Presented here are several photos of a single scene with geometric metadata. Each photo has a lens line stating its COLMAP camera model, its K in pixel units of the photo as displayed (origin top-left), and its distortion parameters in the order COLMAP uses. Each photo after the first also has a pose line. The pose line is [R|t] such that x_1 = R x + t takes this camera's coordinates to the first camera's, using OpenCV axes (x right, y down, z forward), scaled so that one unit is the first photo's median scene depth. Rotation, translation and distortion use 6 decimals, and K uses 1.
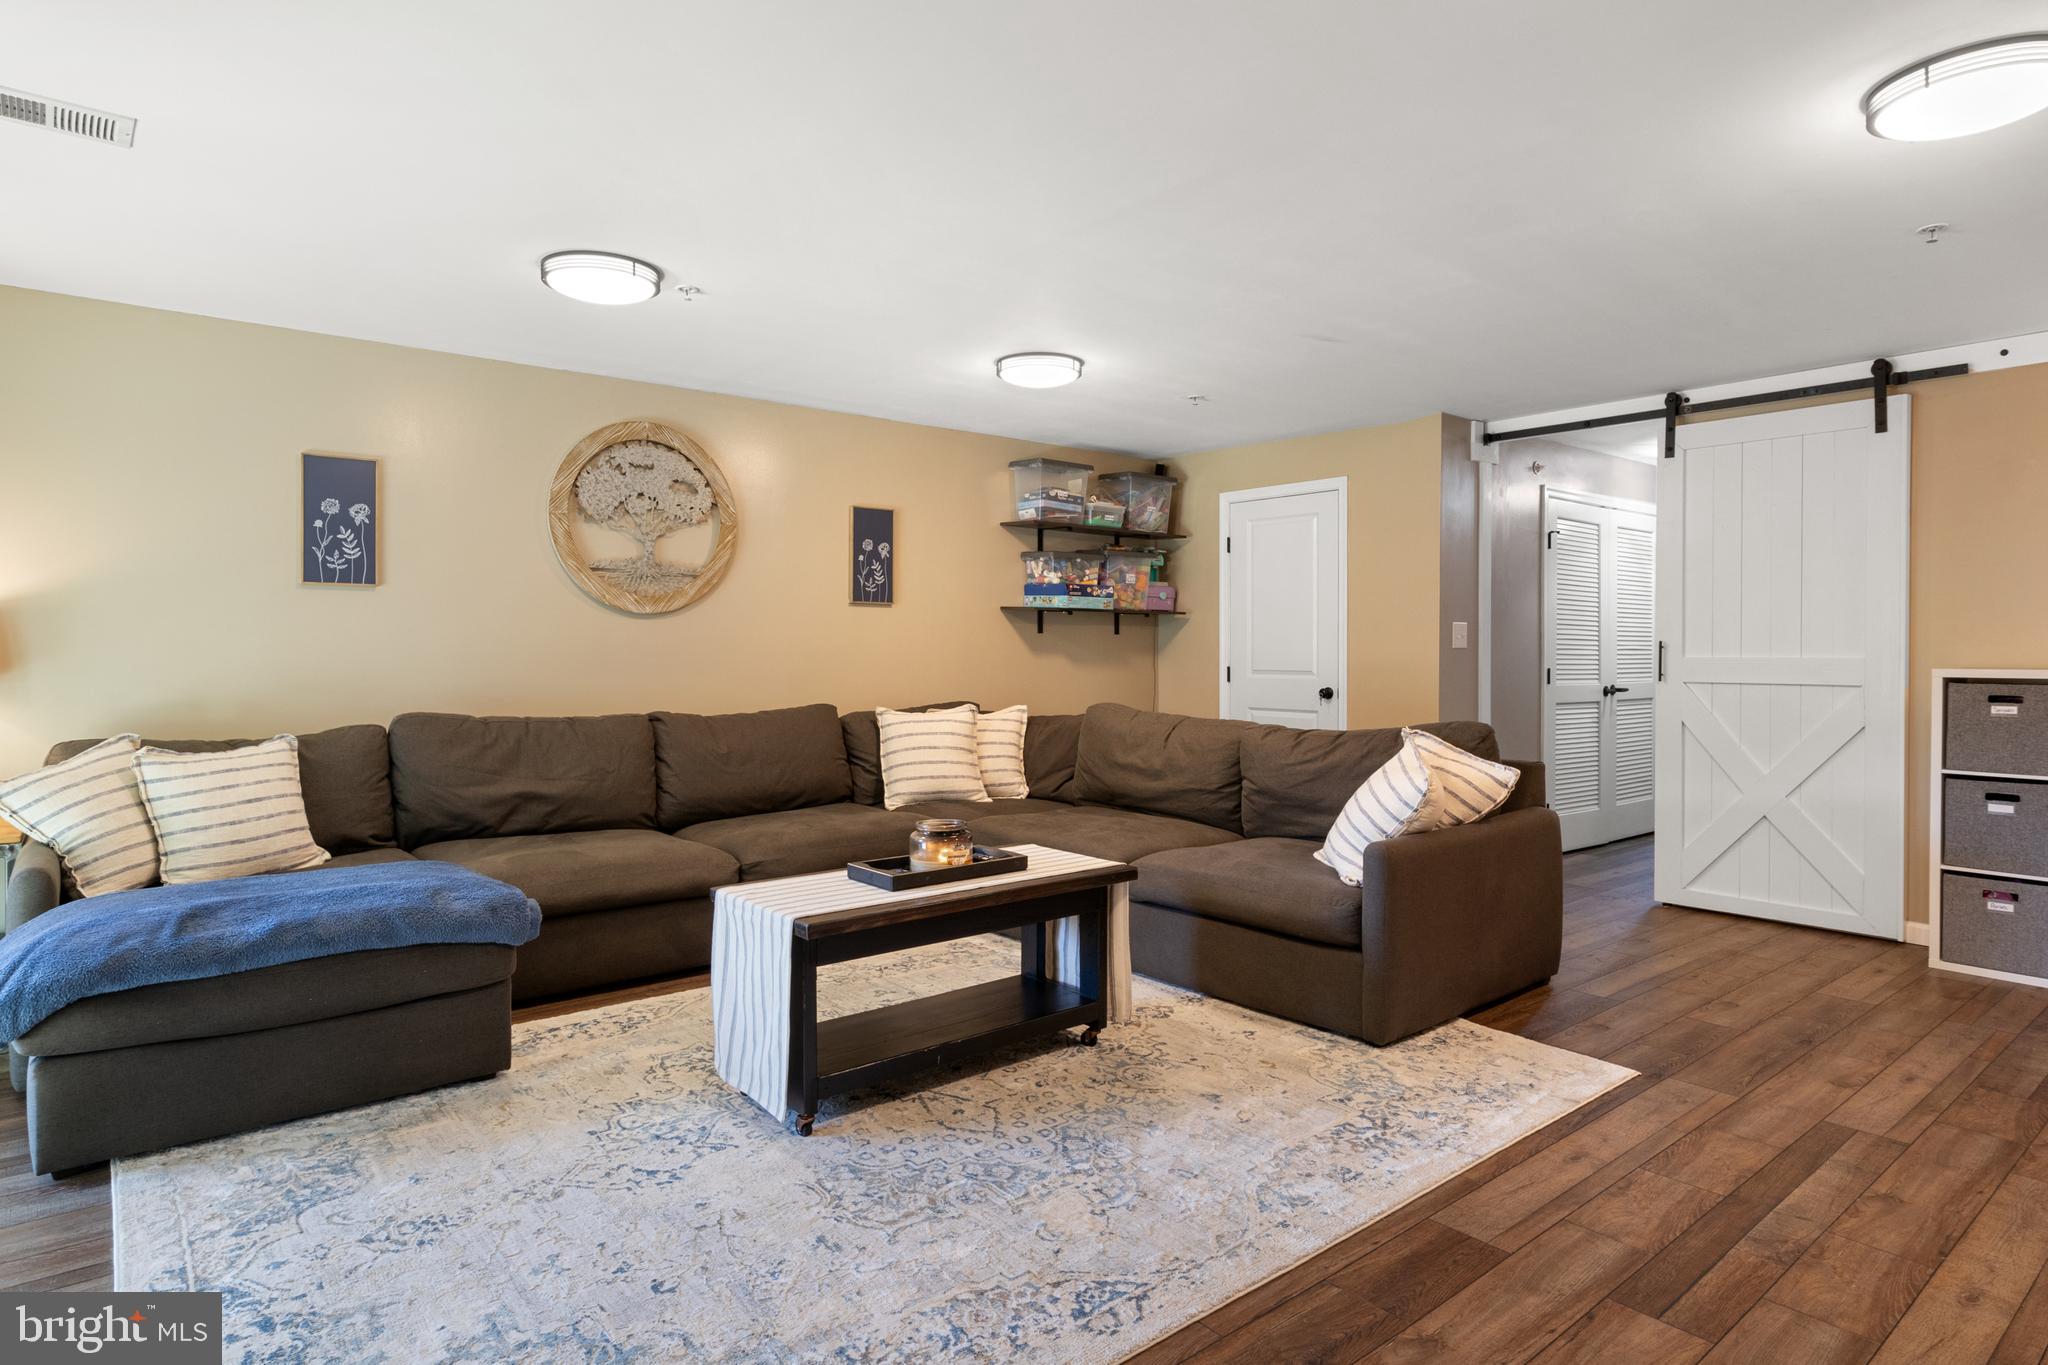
lens RADIAL K [[1134.3, 0, 1020.4], [0, 1134.3, 669.4], [0, 0, 1]] dist [-0.002941, -0.001815]
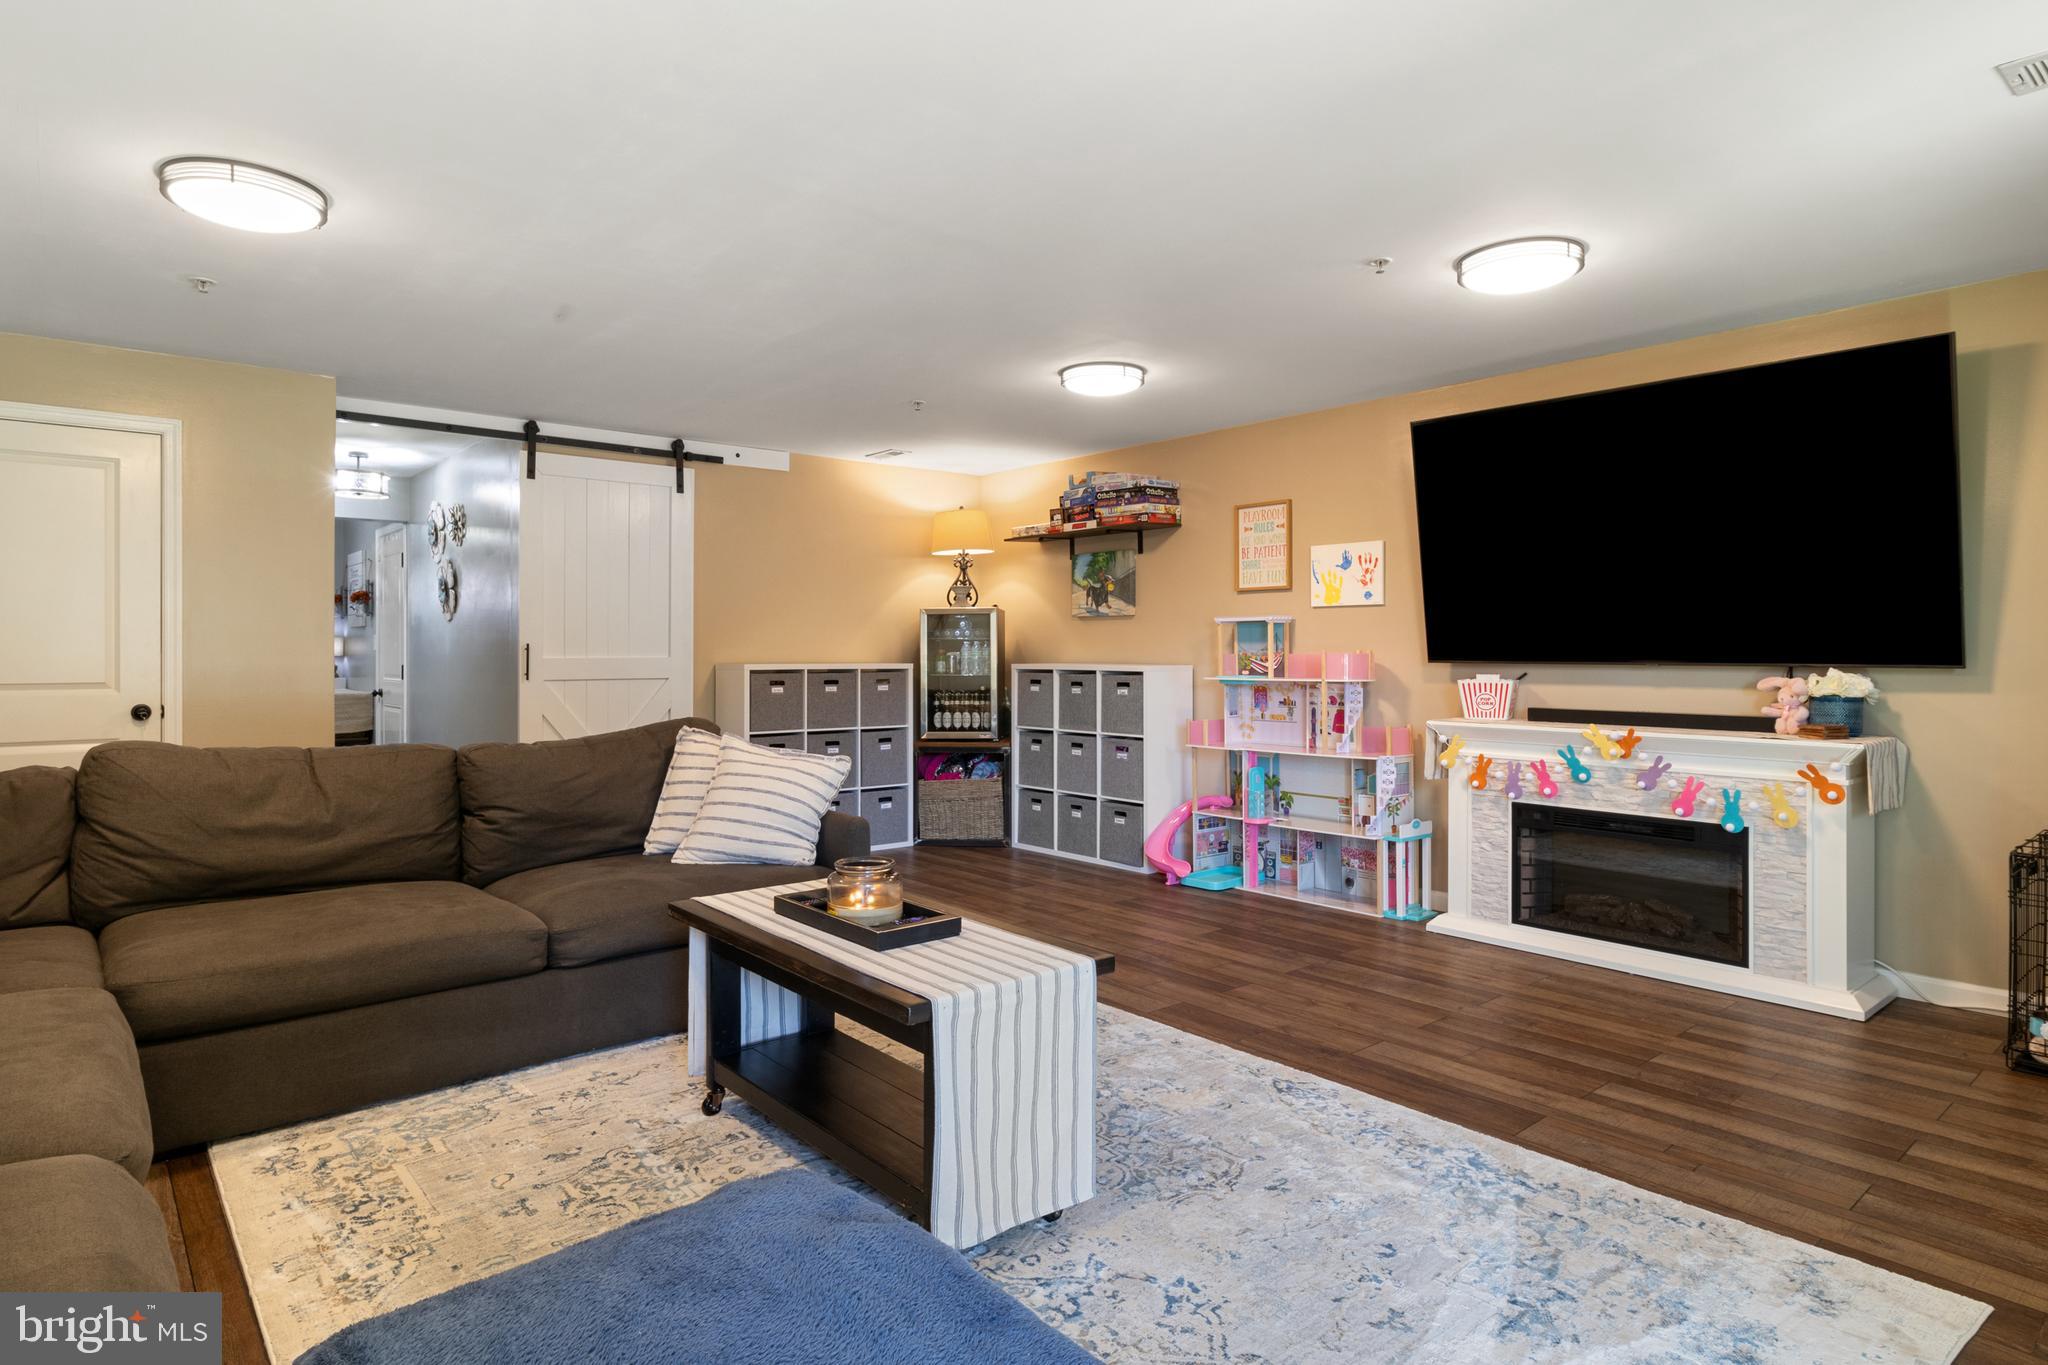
lens RADIAL K [[1134.3, 0, 1020.4], [0, 1134.3, 669.4], [0, 0, 1]] dist [-0.002941, -0.001815]
pose [[-0.015211, -0.015775, 0.999760, -0.629535], [0.020474, 0.999661, 0.016085, -0.010079], [-0.999675, 0.020714, -0.014883, 0.624630]]
